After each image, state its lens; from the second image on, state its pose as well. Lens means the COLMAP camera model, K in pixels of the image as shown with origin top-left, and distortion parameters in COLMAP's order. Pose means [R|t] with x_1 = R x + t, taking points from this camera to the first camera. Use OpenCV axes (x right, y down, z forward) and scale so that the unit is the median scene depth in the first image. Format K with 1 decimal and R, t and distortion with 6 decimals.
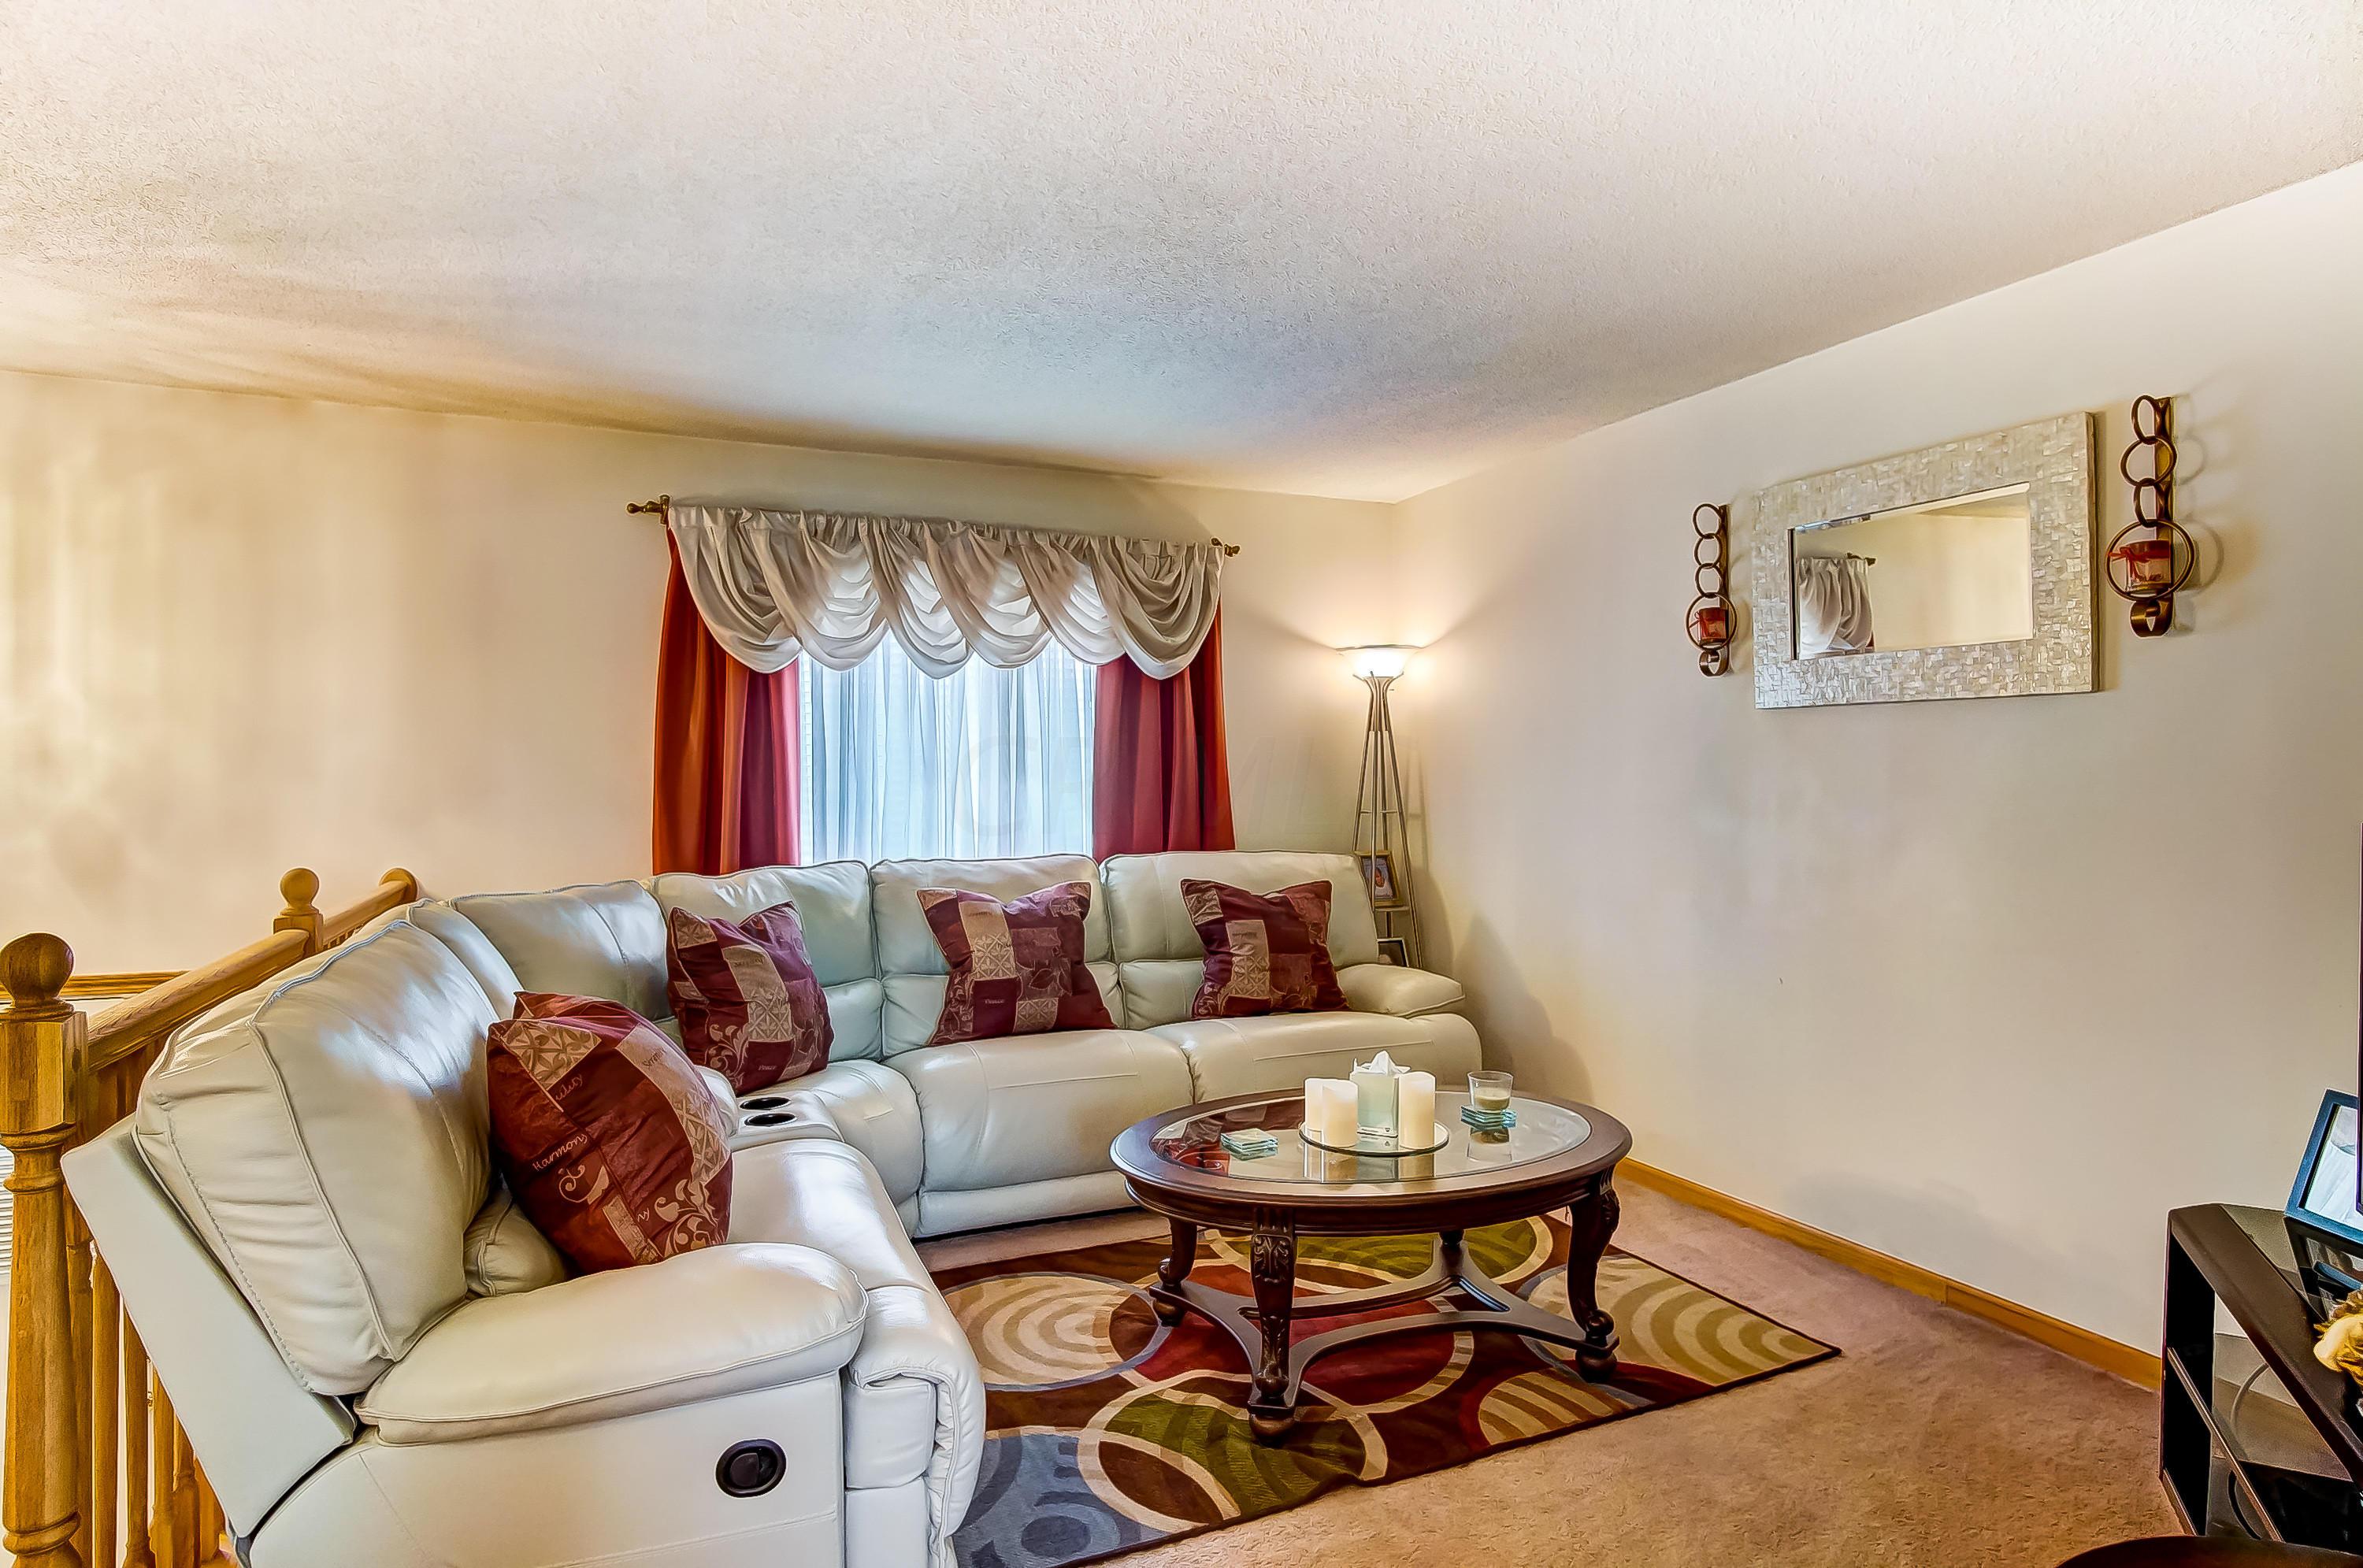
lens RADIAL K [[1267.9, 0, 1176.1], [0, 1267.9, 777.1], [0, 0, 1]] dist [-0.028795, 0.002133]
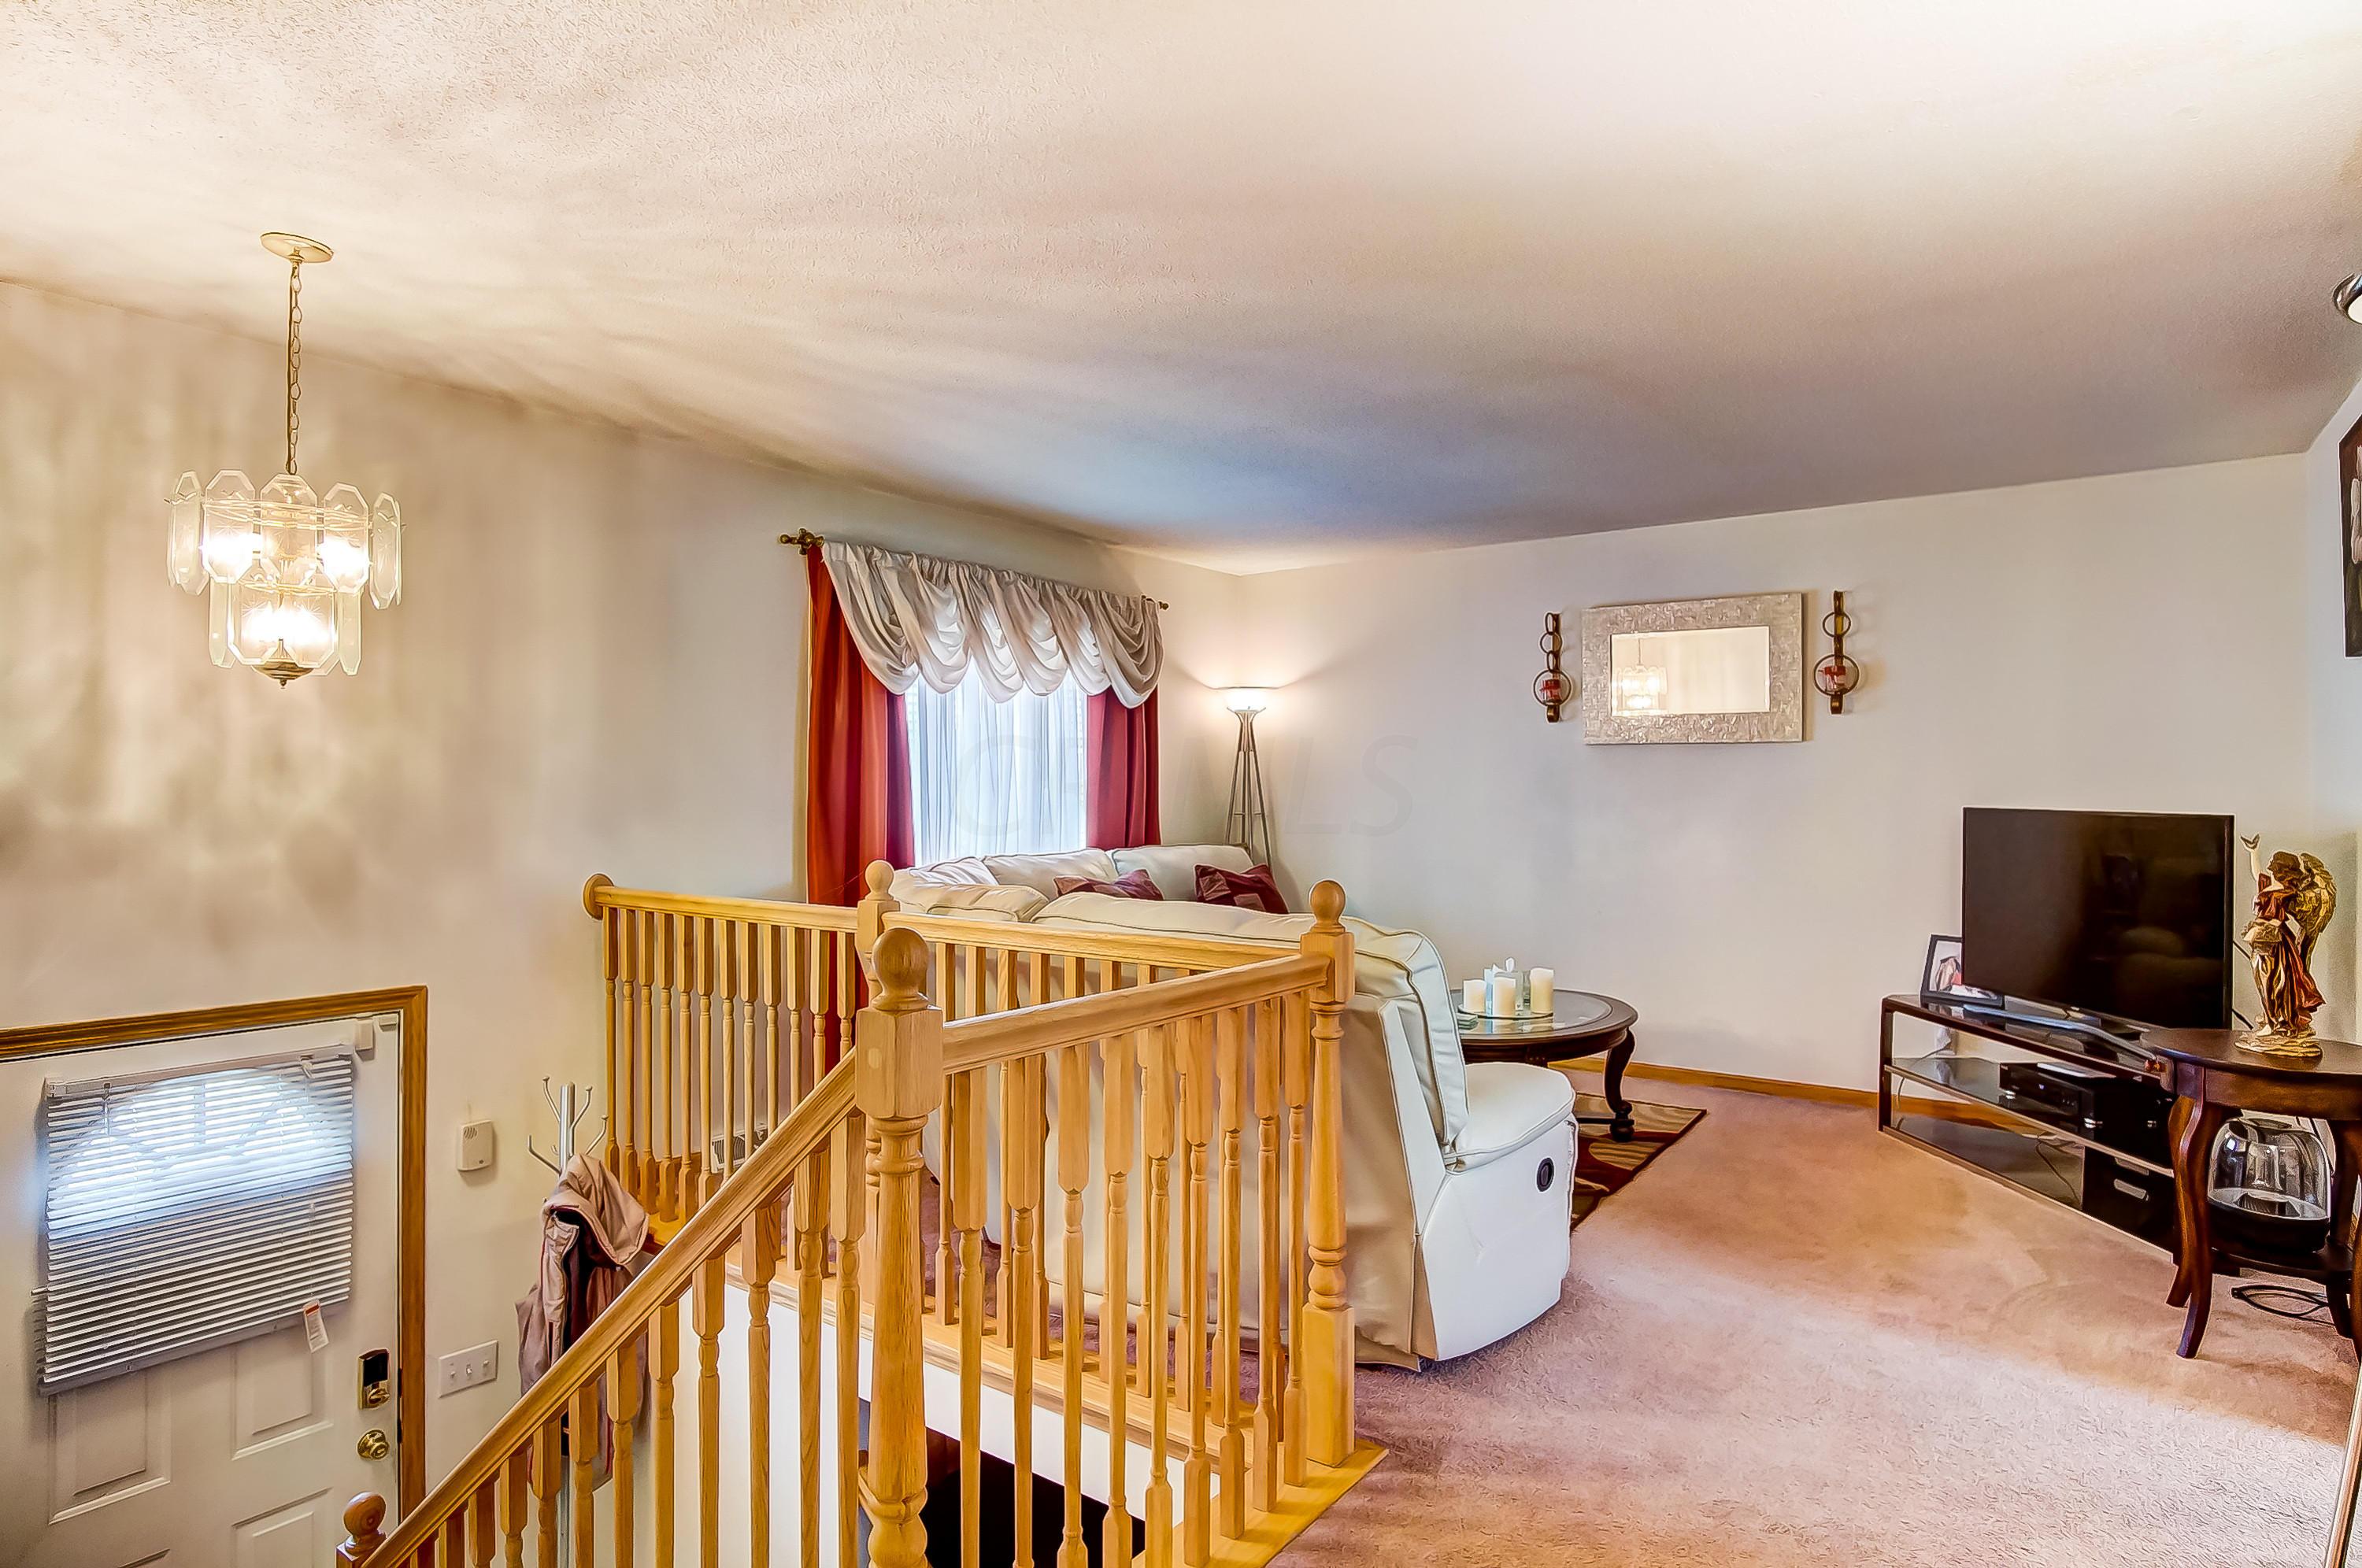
lens RADIAL K [[1267.3, 0, 1188.7], [0, 1267.3, 786.6], [0, 0, 1]] dist [-0.028795, 0.002133]
pose [[0.866925, 0.002382, 0.498434, -0.649466], [-0.001486, 0.999996, -0.002196, 0.002617], [-0.498437, 0.001163, 0.866925, -0.116826]]
